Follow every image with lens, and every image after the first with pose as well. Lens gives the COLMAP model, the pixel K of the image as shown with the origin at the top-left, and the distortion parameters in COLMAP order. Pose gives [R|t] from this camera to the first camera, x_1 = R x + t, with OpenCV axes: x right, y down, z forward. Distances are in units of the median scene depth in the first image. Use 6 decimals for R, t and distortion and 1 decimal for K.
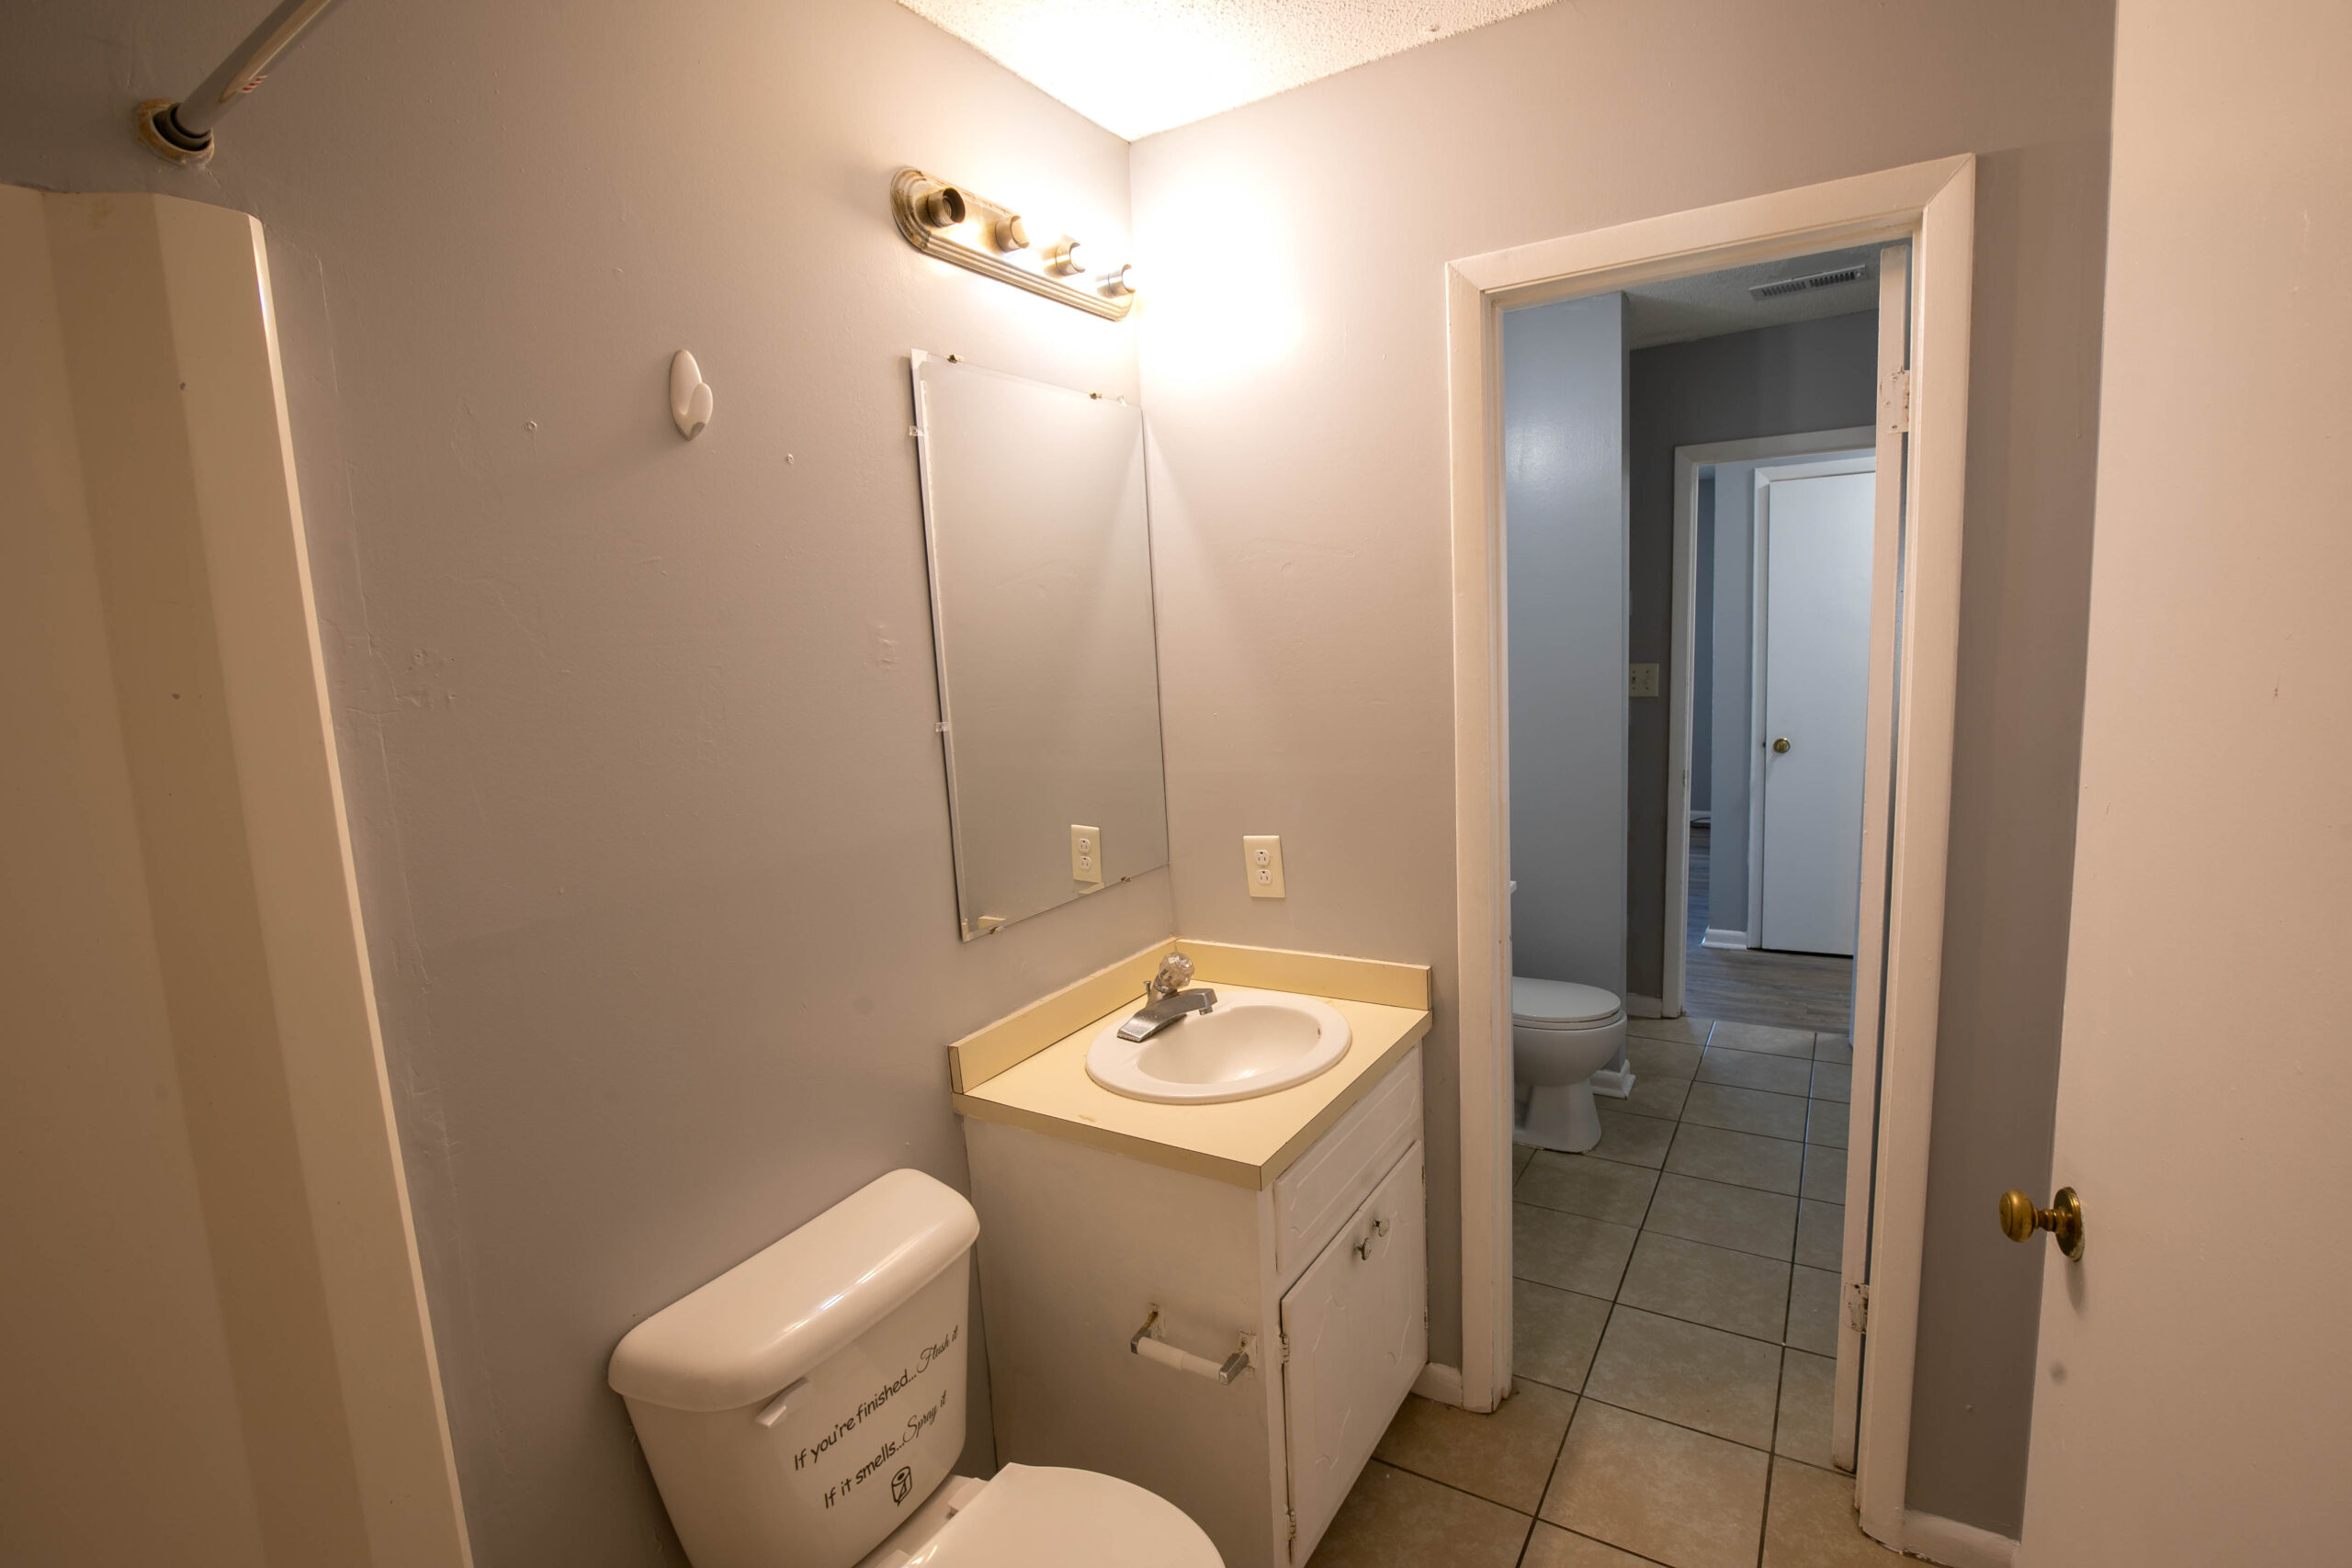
lens RADIAL K [[1049.8, 0, 1183.6], [0, 1049.8, 795.7], [0, 0, 1]] dist [-0.021817, -0.000001]
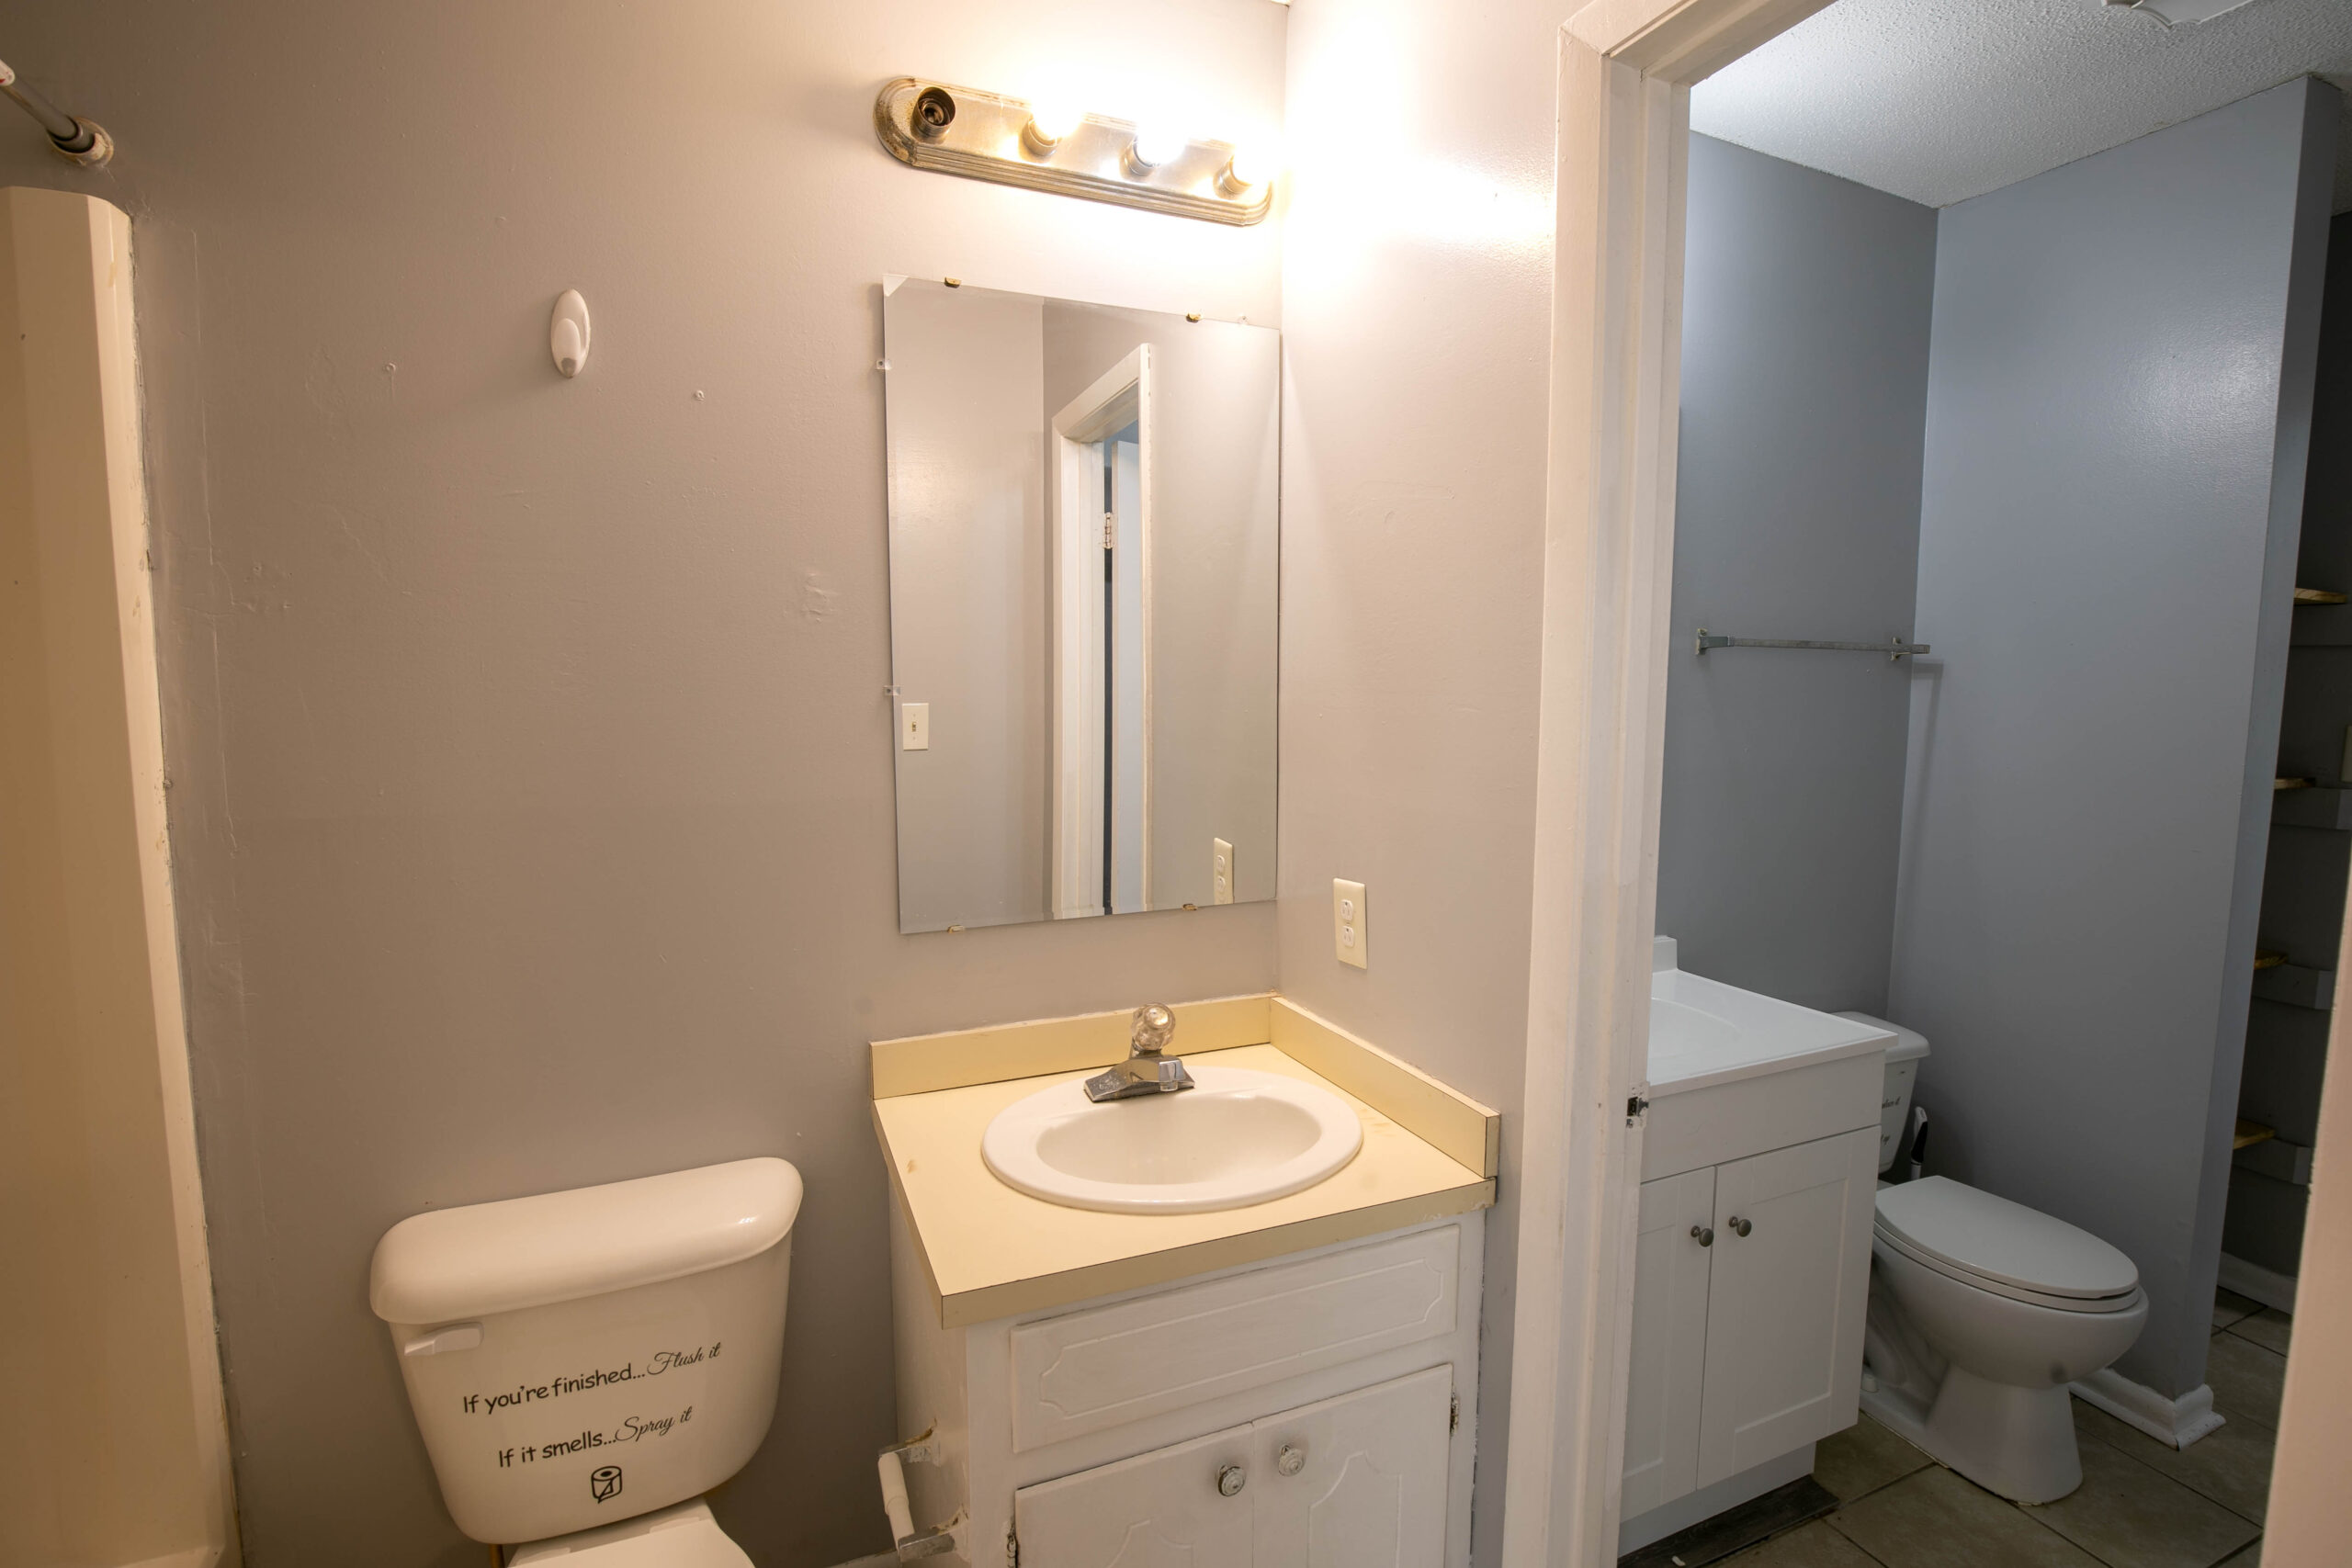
lens RADIAL K [[1077.3, 0, 1208.5], [0, 1077.3, 790.1], [0, 0, 1]] dist [-0.024380, 0.001189]
pose [[0.830152, 0.118036, -0.544899, 0.360089], [-0.133022, 0.991040, 0.012022, -0.019841], [0.541436, 0.062503, 0.838416, 0.266558]]
